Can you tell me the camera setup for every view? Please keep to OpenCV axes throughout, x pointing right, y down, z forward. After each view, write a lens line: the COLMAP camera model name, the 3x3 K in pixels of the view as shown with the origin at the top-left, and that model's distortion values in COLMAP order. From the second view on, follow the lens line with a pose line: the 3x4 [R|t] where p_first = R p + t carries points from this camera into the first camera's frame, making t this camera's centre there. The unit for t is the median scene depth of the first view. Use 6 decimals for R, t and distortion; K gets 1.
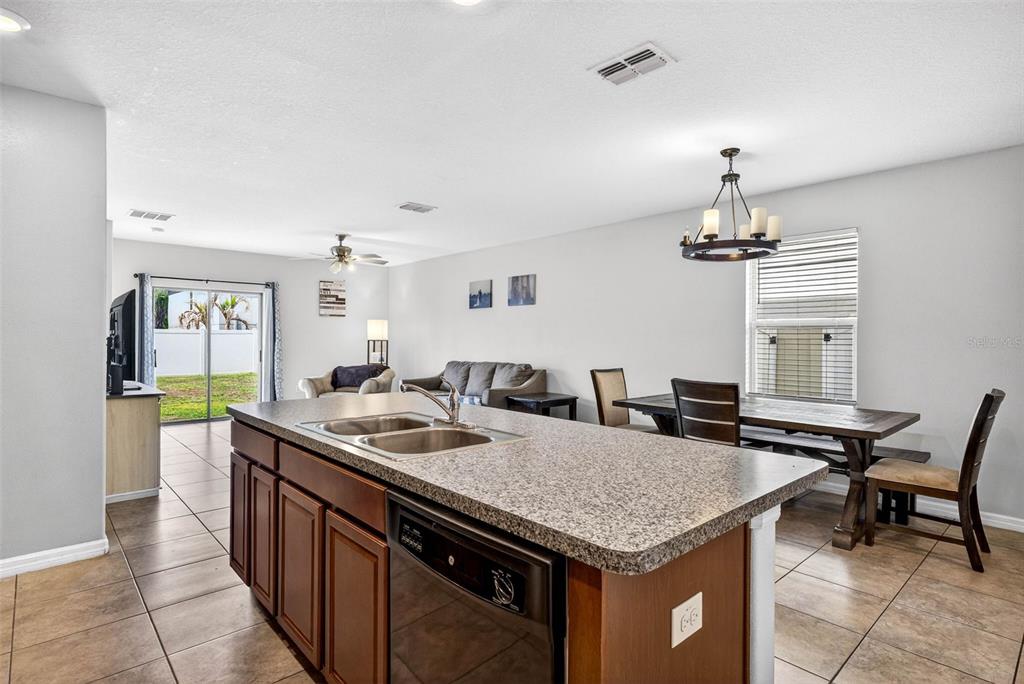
lens RADIAL K [[530.0, 0, 531.8], [0, 530.0, 337.9], [0, 0, 1]] dist [0.022420, 0.000147]
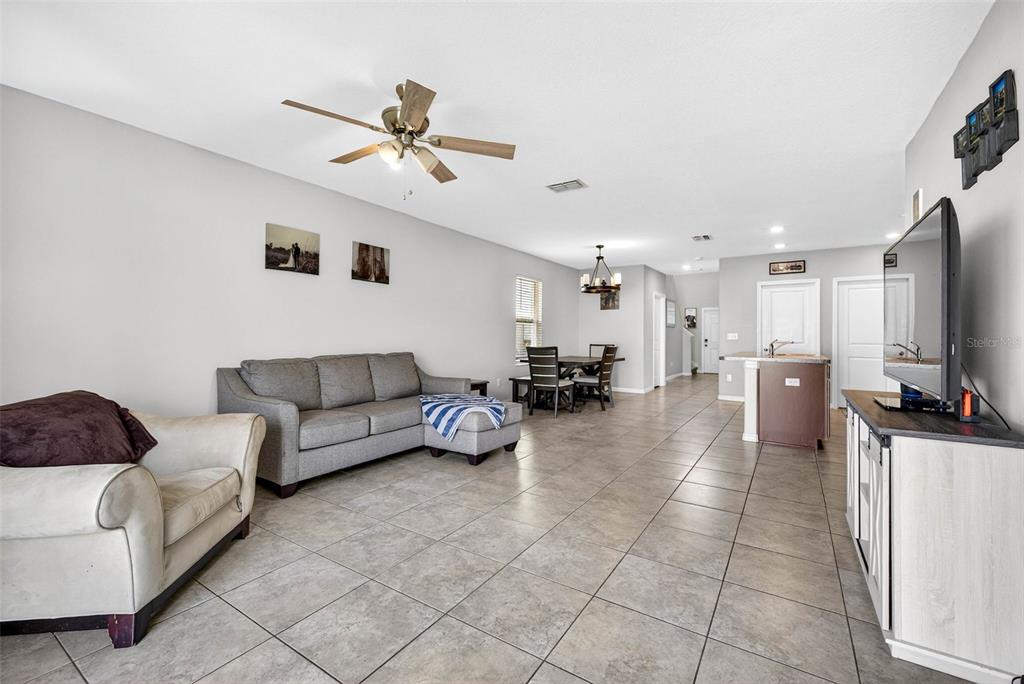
lens RADIAL K [[428.6, 0, 512.0], [0, 428.6, 342.0], [0, 0, 1]] dist [-0.000220, -0.000009]
pose [[-0.229589, -0.009356, 0.973243, -0.704652], [-0.000382, 0.999955, 0.009523, 0.023119], [-0.973288, 0.001815, -0.229582, 0.939342]]
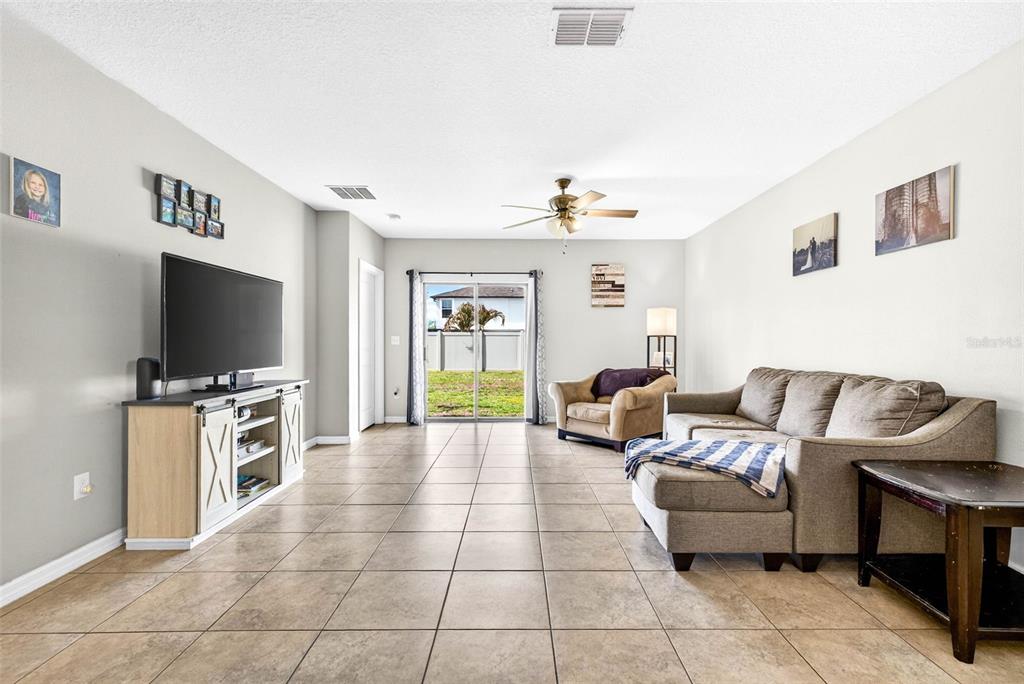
lens RADIAL K [[453.7, 0, 512.0], [0, 453.7, 342.0], [0, 0, 1]] dist [-0.000371, -0.000011]
pose [[0.718809, -0.003309, -0.695200, 0.003371], [0.003192, 0.999994, -0.001458, 0.016729], [0.695201, -0.001171, 0.718815, 0.491299]]
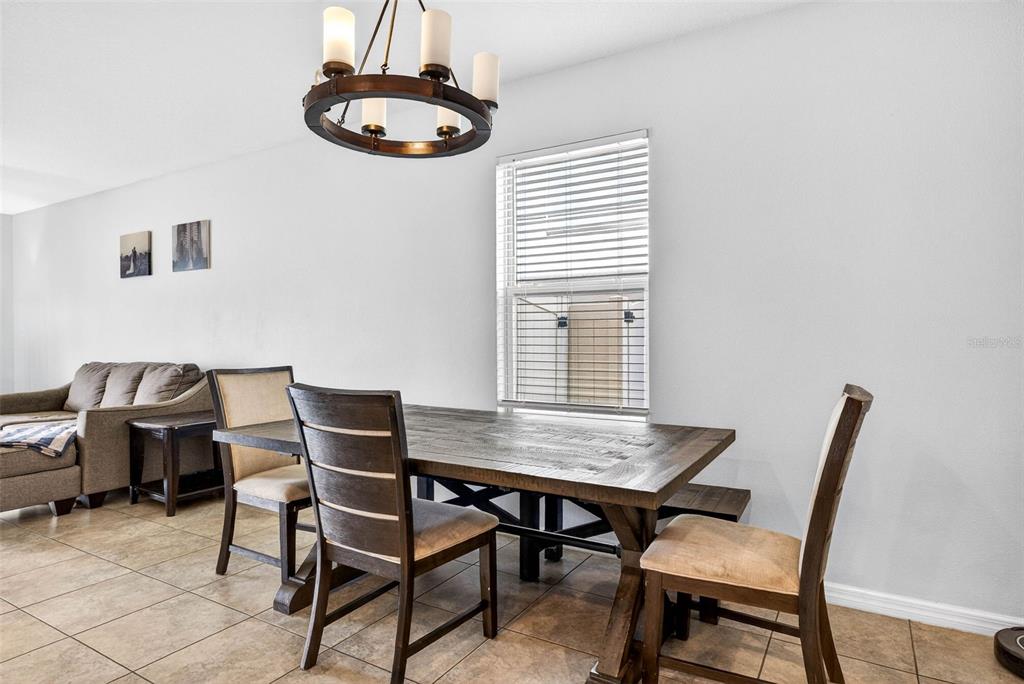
lens RADIAL K [[586.2, 0, 512.0], [0, 586.2, 342.0], [0, 0, 1]] dist [0.017339, -0.000481]
pose [[0.968270, -0.014290, 0.249499, 0.171634], [0.011297, 0.999846, 0.013424, 0.017886], [-0.249652, -0.010179, 0.968282, 0.230608]]
